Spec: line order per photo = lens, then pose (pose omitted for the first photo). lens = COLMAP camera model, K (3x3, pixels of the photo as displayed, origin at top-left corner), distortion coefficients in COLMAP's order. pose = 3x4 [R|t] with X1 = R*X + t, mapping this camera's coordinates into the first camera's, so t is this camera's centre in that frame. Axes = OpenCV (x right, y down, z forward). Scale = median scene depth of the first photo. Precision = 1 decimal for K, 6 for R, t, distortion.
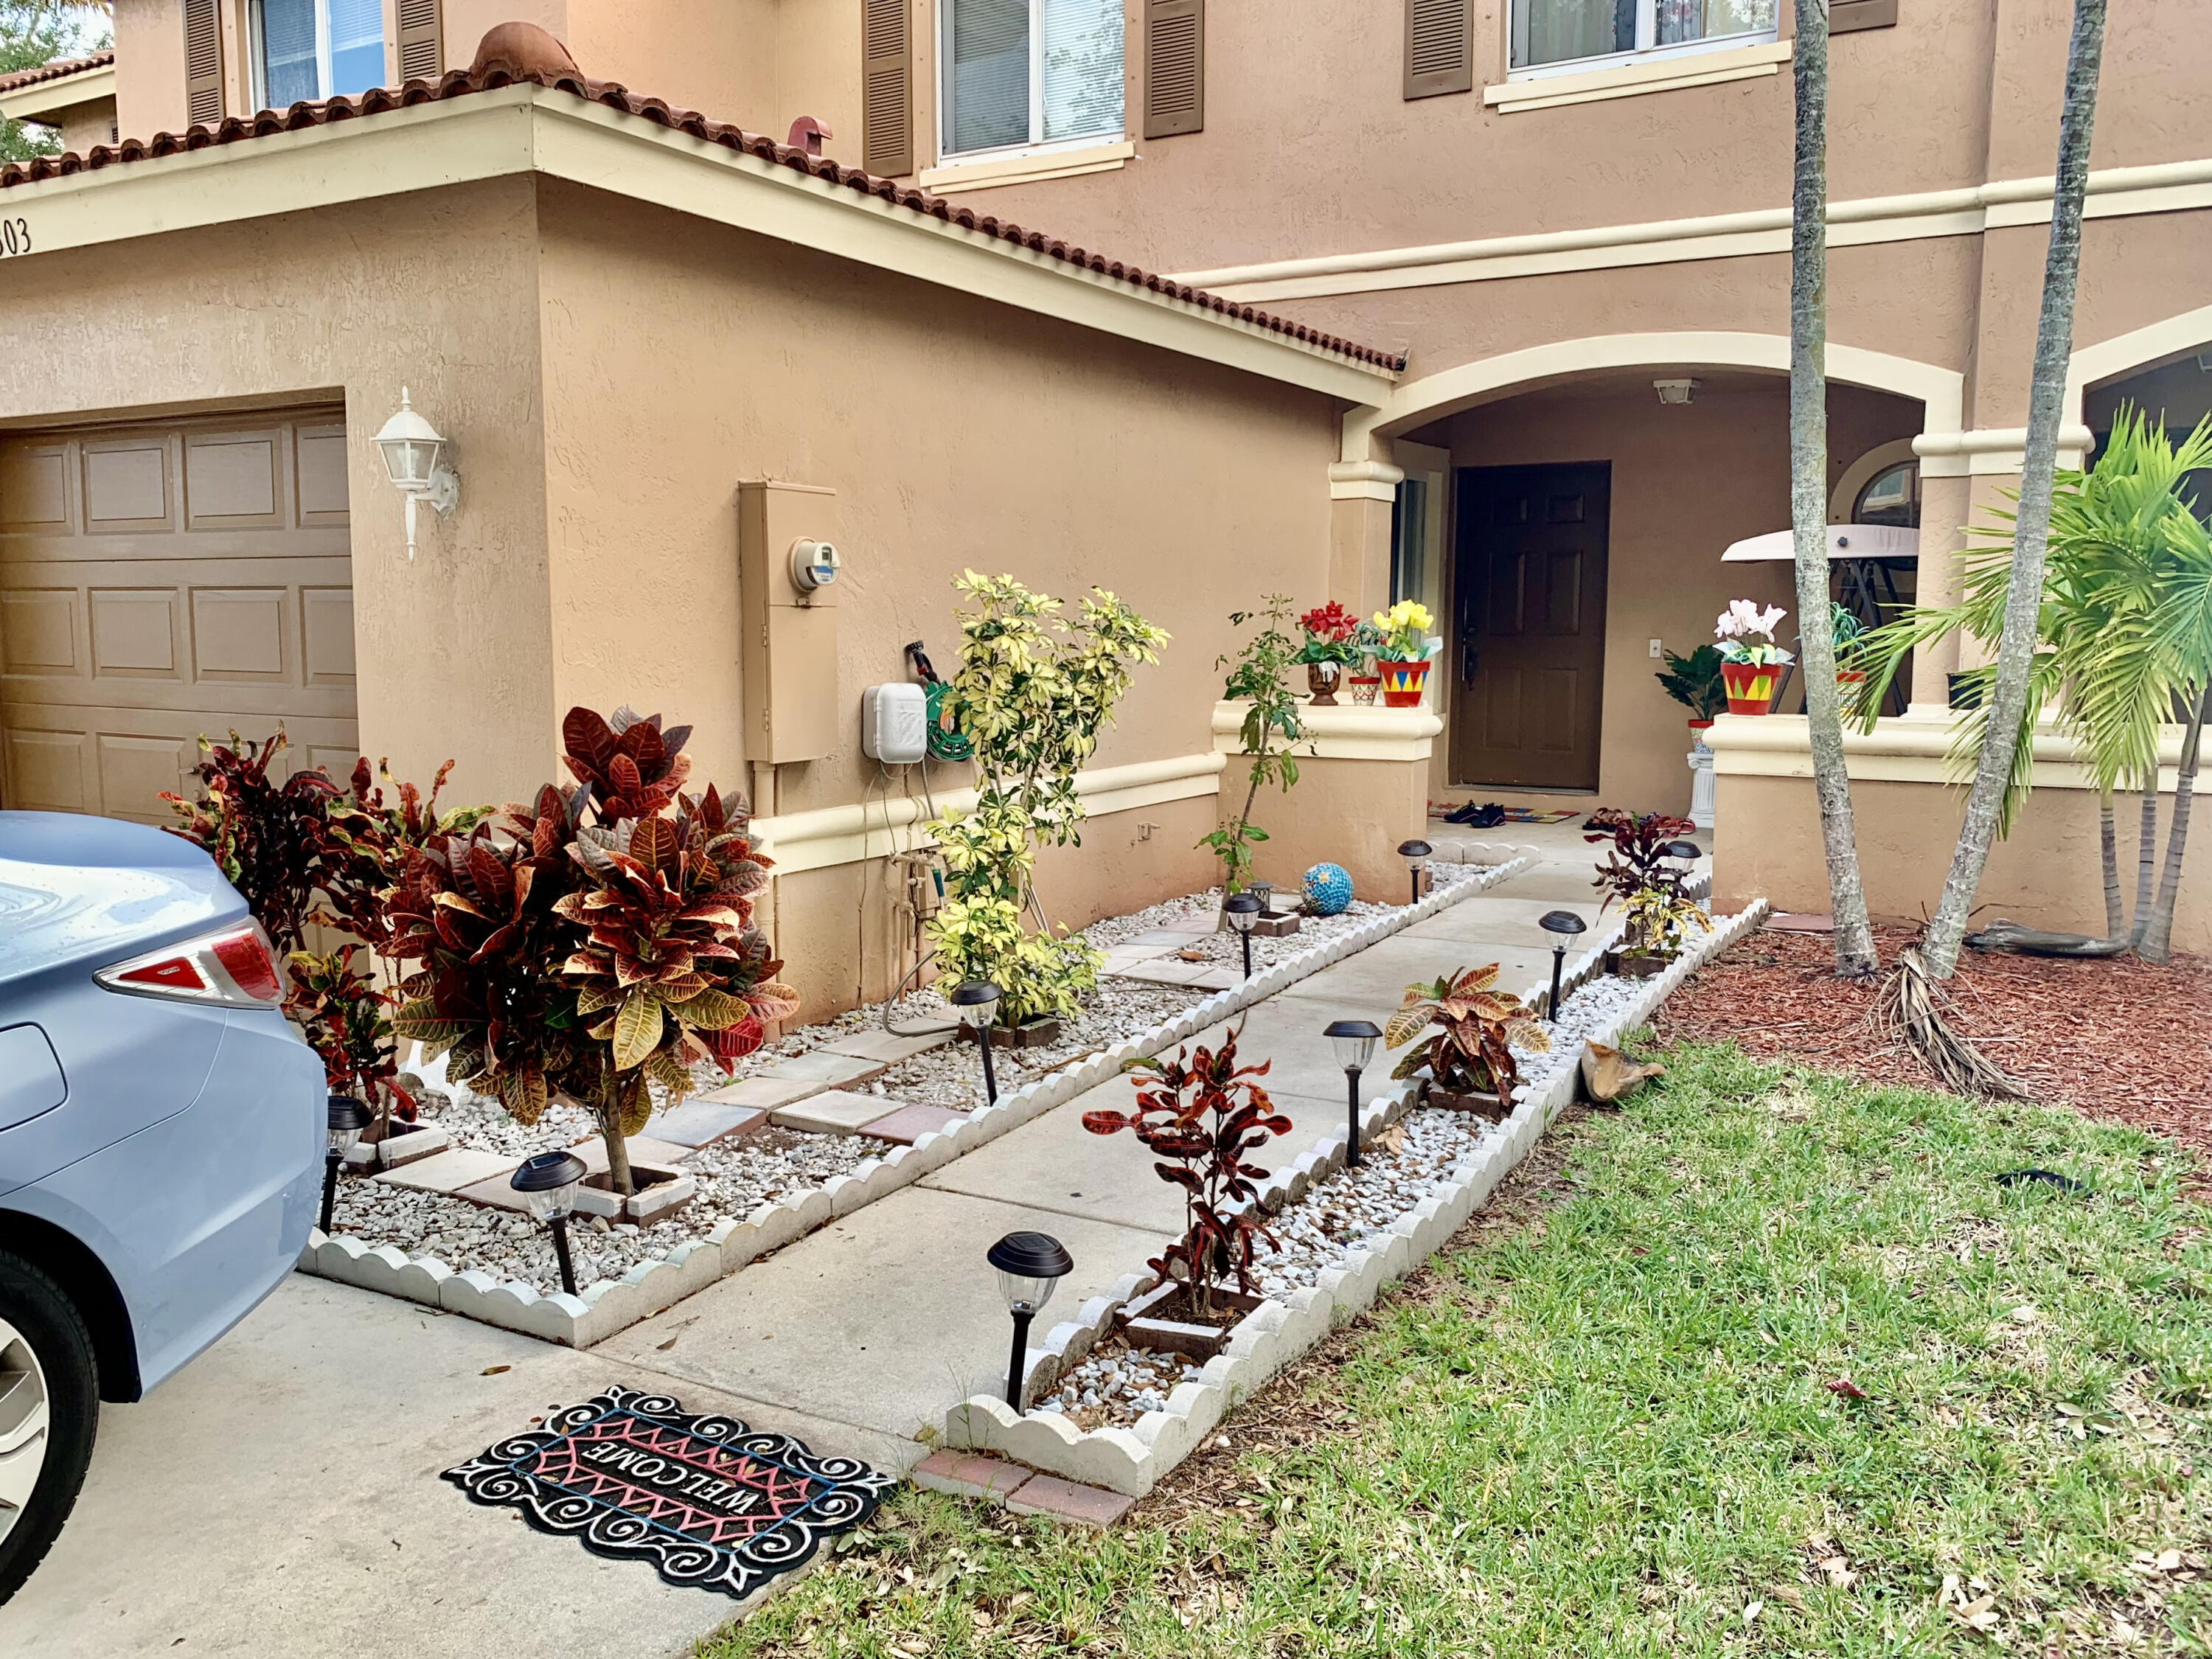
lens RADIAL K [[1853.7, 0, 1057.2], [0, 1853.7, 838.5], [0, 0, 1]] dist [0.101810, -0.204453]
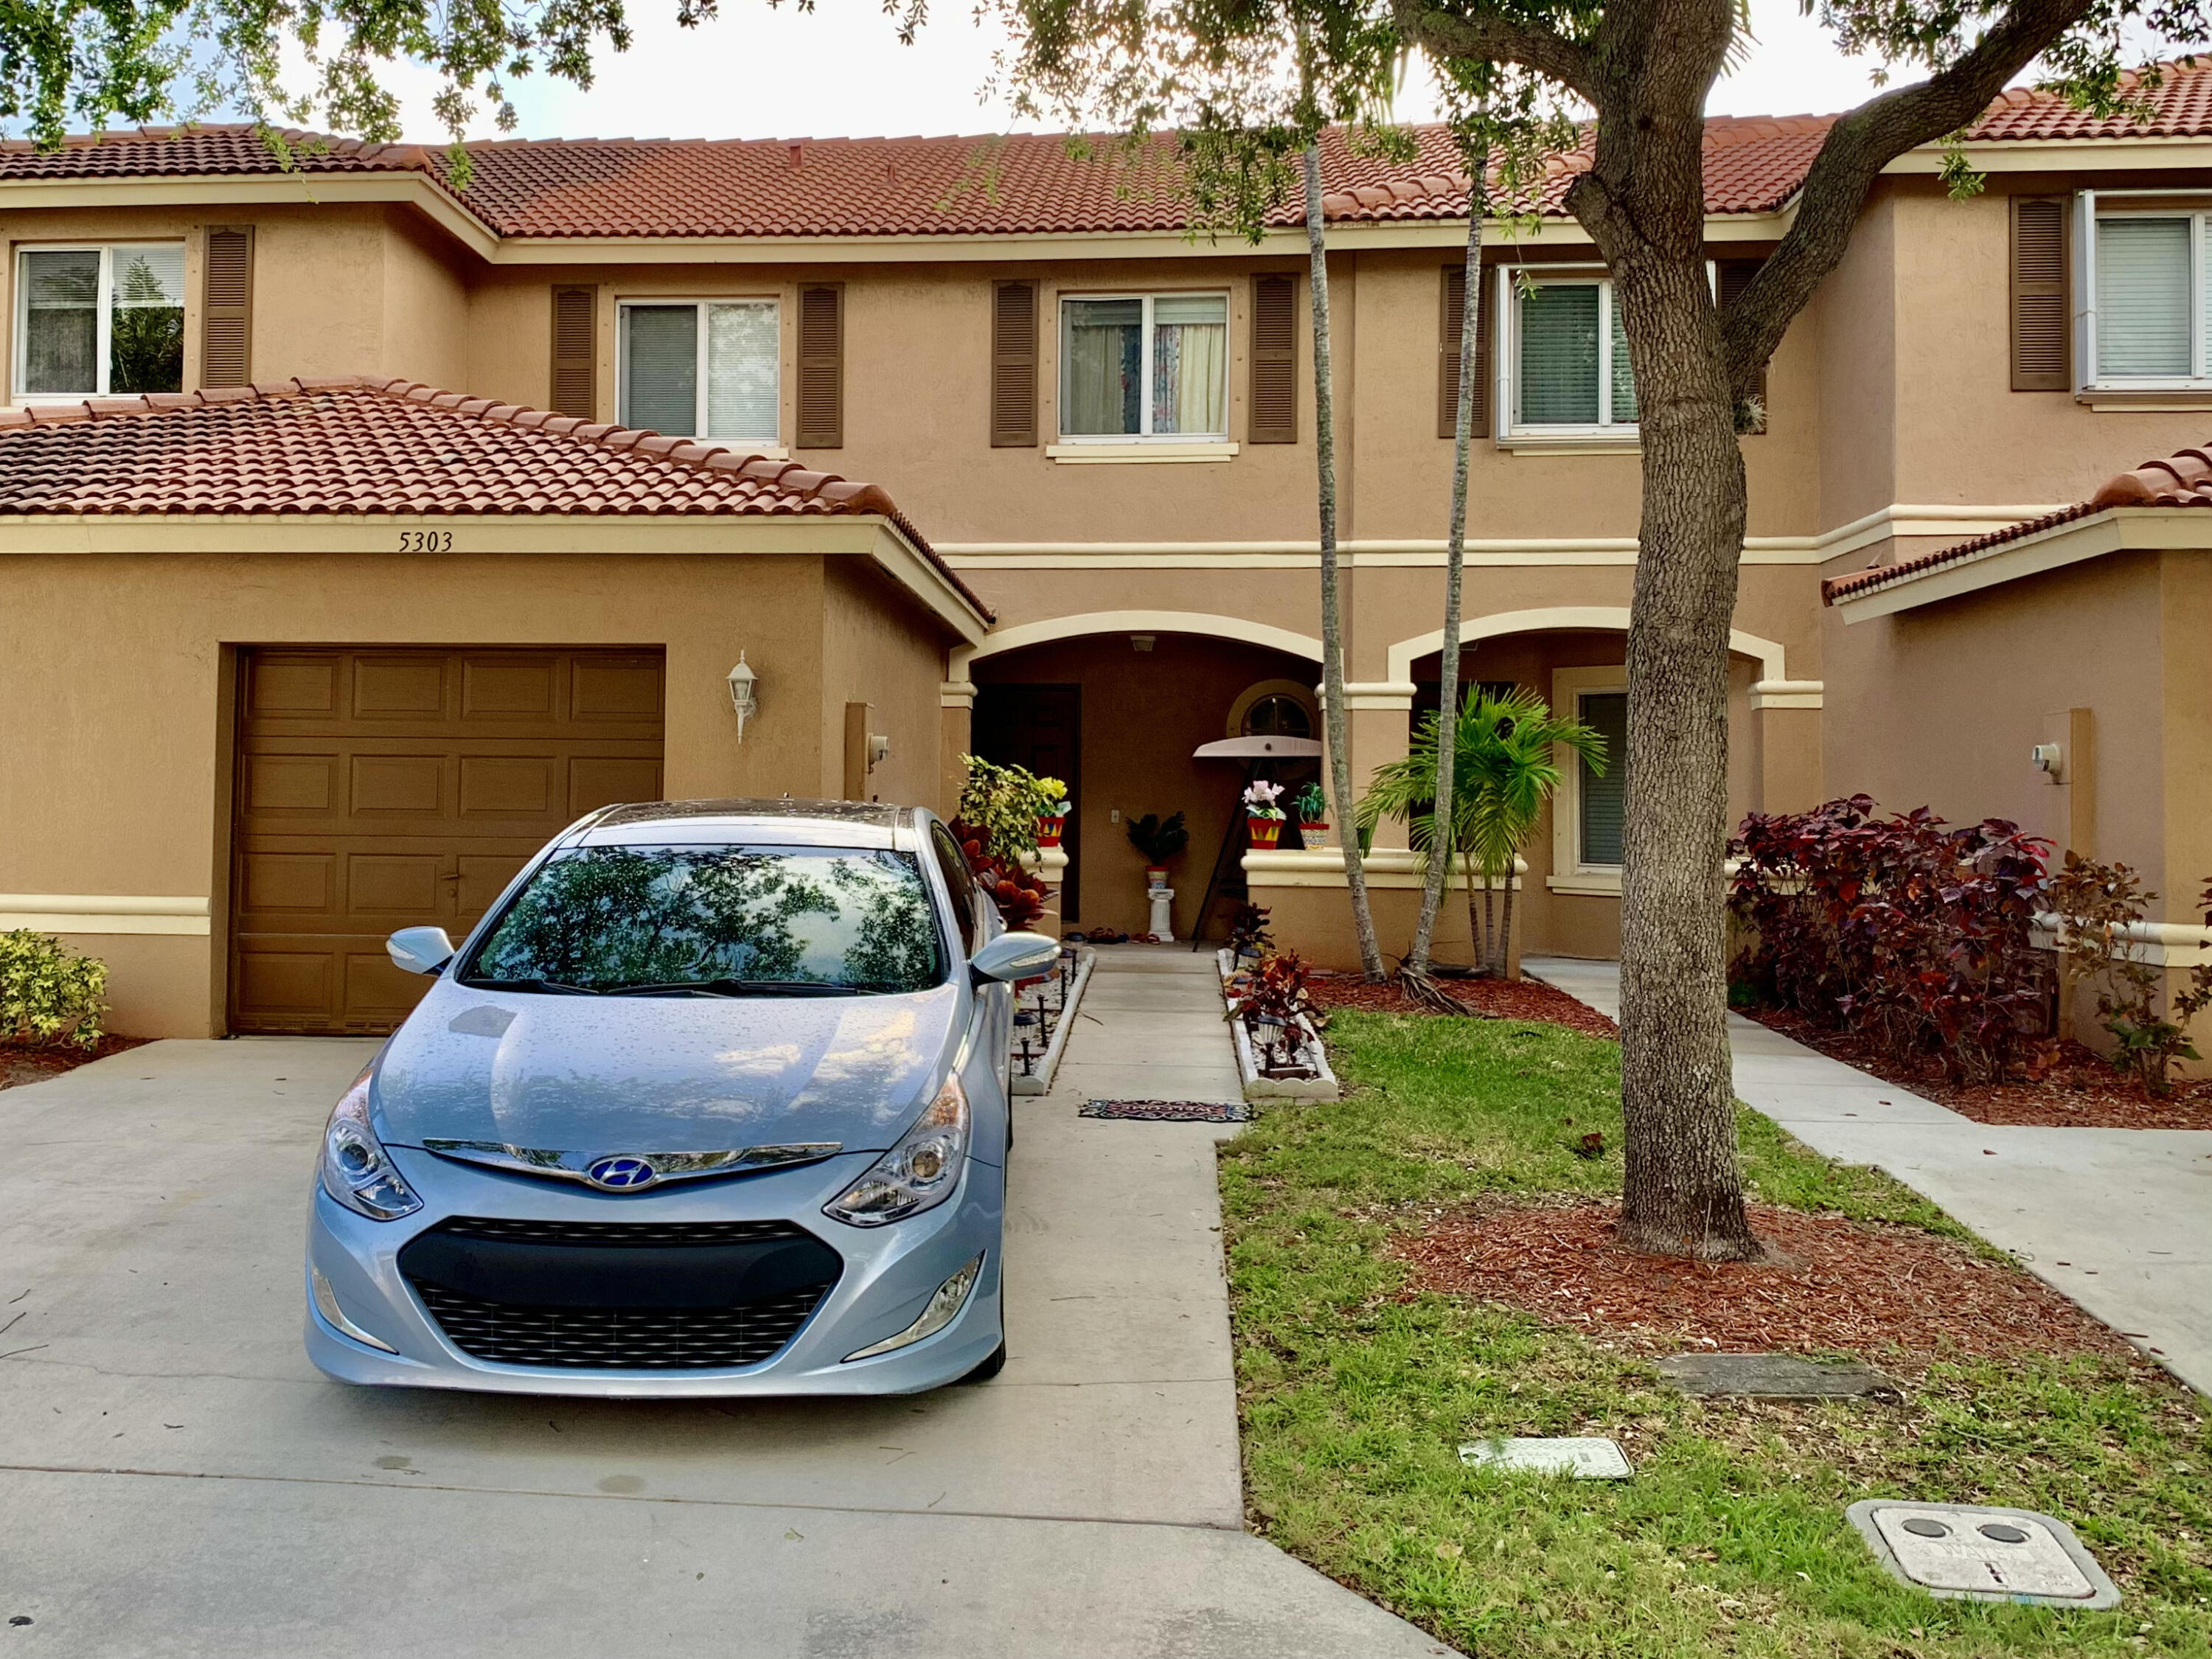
lens RADIAL K [[2297.1, 0, 920.7], [0, 2297.1, 743.1], [0, 0, 1]] dist [0.121740, -0.237224]
pose [[0.911786, 0.022101, 0.410071, -0.703735], [0.037920, 0.989754, -0.137657, 0.103424], [-0.408912, 0.141064, 0.901605, -0.684639]]
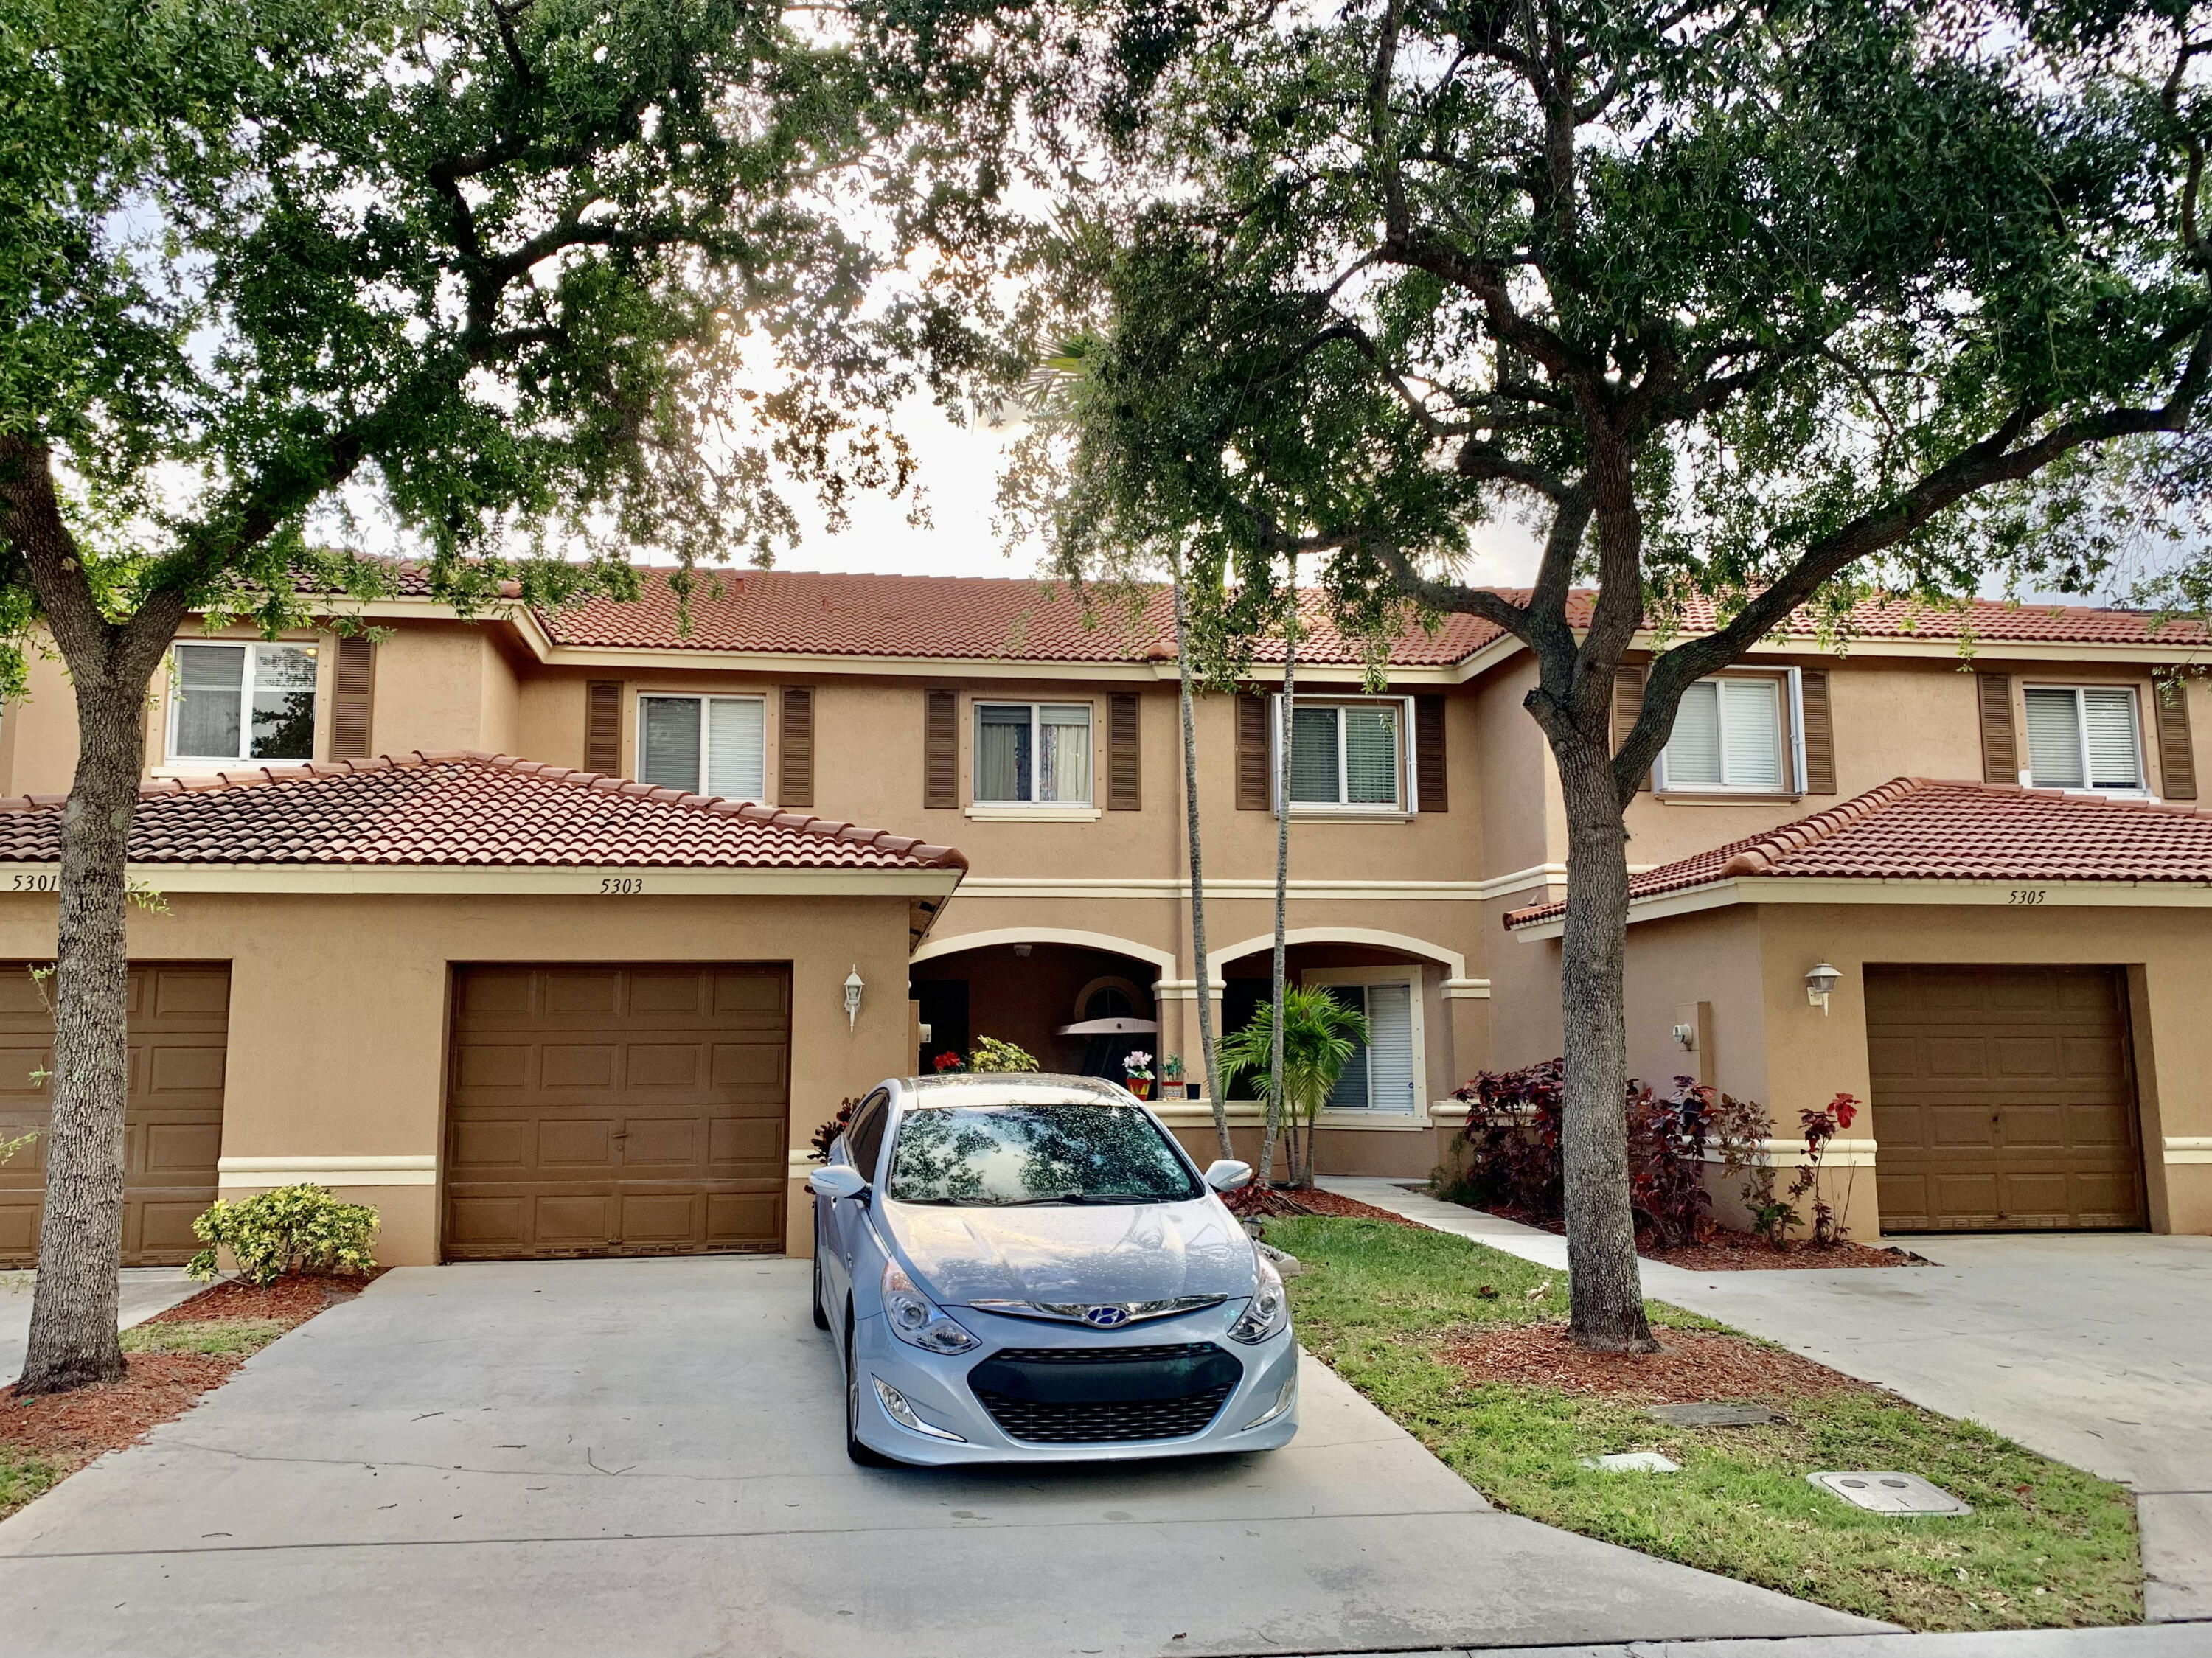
lens RADIAL K [[1853.6, 0, 1057.2], [0, 1853.6, 838.0], [0, 0, 1]] dist [0.101810, -0.204453]
pose [[0.790610, 0.072653, 0.607995, -1.066781], [0.077480, 0.973085, -0.217031, 0.101528], [-0.607398, 0.218695, 0.763701, -0.719180]]
